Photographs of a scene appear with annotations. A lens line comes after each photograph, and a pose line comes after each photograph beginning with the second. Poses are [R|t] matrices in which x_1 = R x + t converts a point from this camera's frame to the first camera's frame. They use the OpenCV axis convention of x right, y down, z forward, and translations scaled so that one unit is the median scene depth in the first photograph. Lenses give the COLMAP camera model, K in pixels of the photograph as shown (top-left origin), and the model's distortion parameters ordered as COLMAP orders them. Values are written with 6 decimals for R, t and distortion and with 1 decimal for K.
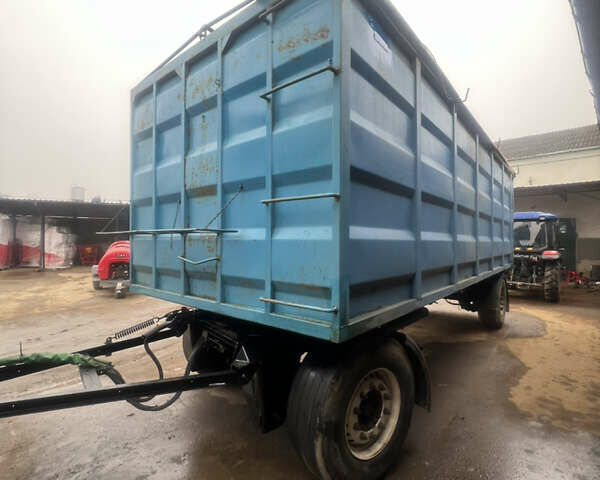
lens RADIAL K [[320.1, 0, 299.2], [0, 320.1, 238.3], [0, 0, 1]] dist [0.000096, -0.000291]
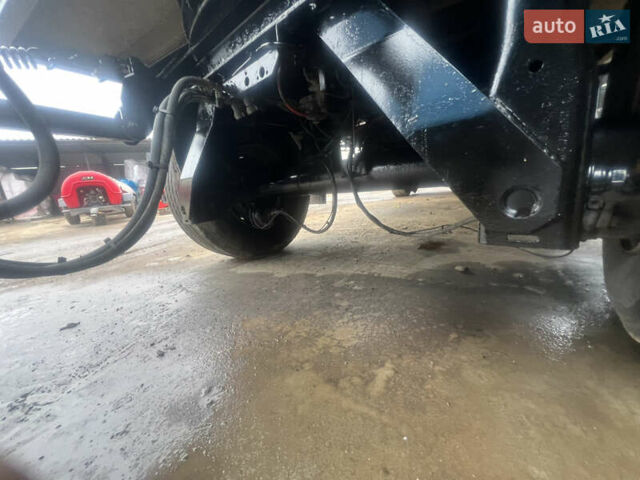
lens RADIAL K [[257.2, 0, 321.3], [0, 257.2, 241.5], [0, 0, 1]] dist [-0.007180, -0.000299]
pose [[0.979071, -0.145911, 0.141884, -0.258934], [0.110870, 0.967000, 0.229390, 0.478690], [-0.170672, -0.208858, 0.962938, 0.753693]]
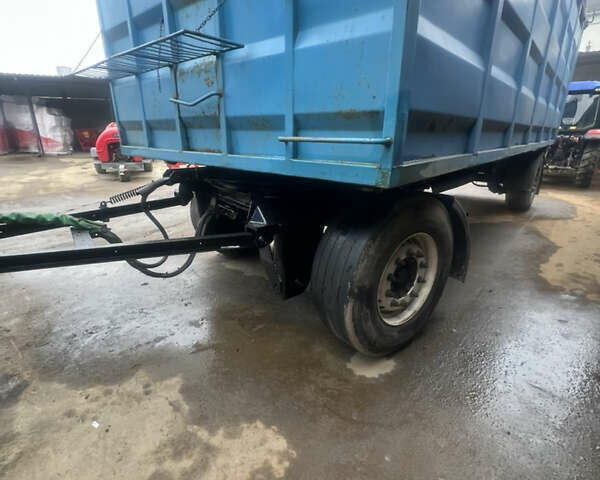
lens RADIAL K [[320.1, 0, 299.8], [0, 320.1, 238.5], [0, 0, 1]] dist [0.000096, -0.000291]
pose [[0.999721, 0.007971, -0.022237, -0.042731], [-0.000326, 0.945910, 0.324428, 0.128553], [0.023620, -0.324330, 0.945649, 0.166756]]
